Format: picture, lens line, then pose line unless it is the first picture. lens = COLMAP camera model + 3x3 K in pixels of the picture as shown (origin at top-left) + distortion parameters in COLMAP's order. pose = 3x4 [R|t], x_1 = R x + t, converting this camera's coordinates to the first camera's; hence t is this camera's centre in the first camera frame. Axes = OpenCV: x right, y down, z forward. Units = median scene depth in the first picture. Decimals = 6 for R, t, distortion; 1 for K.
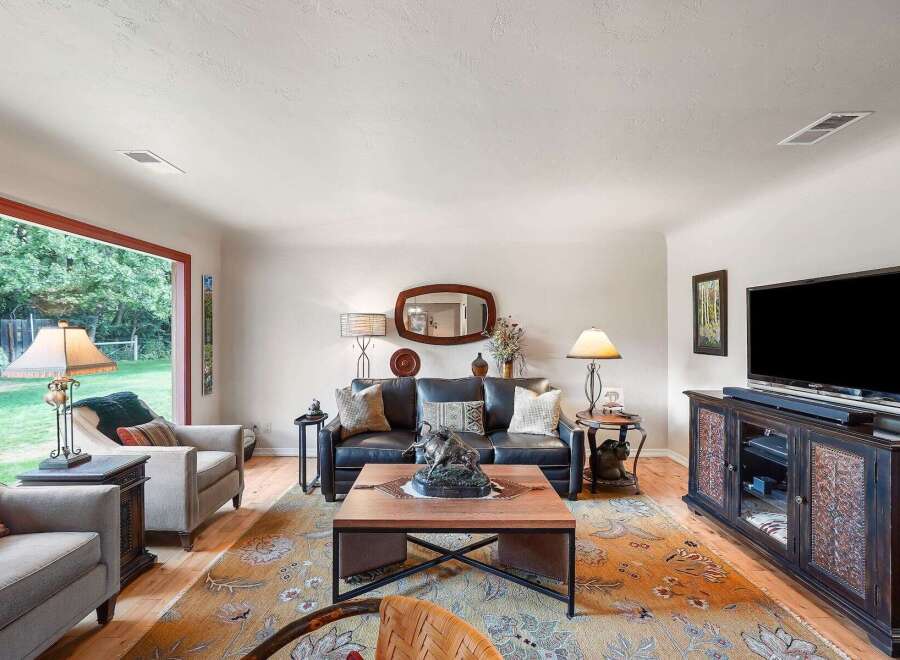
lens RADIAL K [[417.6, 0, 467.3], [0, 417.6, 331.0], [0, 0, 1]] dist [-0.000428, 0.000290]
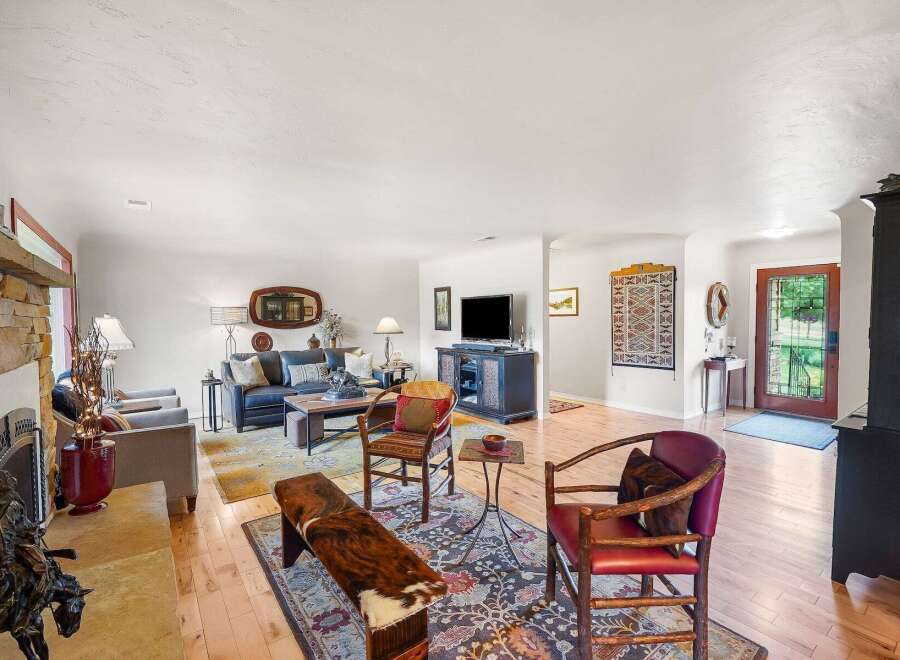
lens RADIAL K [[444.7, 0, 453.5], [0, 444.7, 329.5], [0, 0, 1]] dist [-0.000102, -0.000041]
pose [[0.817341, -0.023917, 0.575657, -0.545417], [0.008326, 0.999524, 0.029705, -0.006460], [-0.576093, -0.019486, 0.817152, -0.682545]]
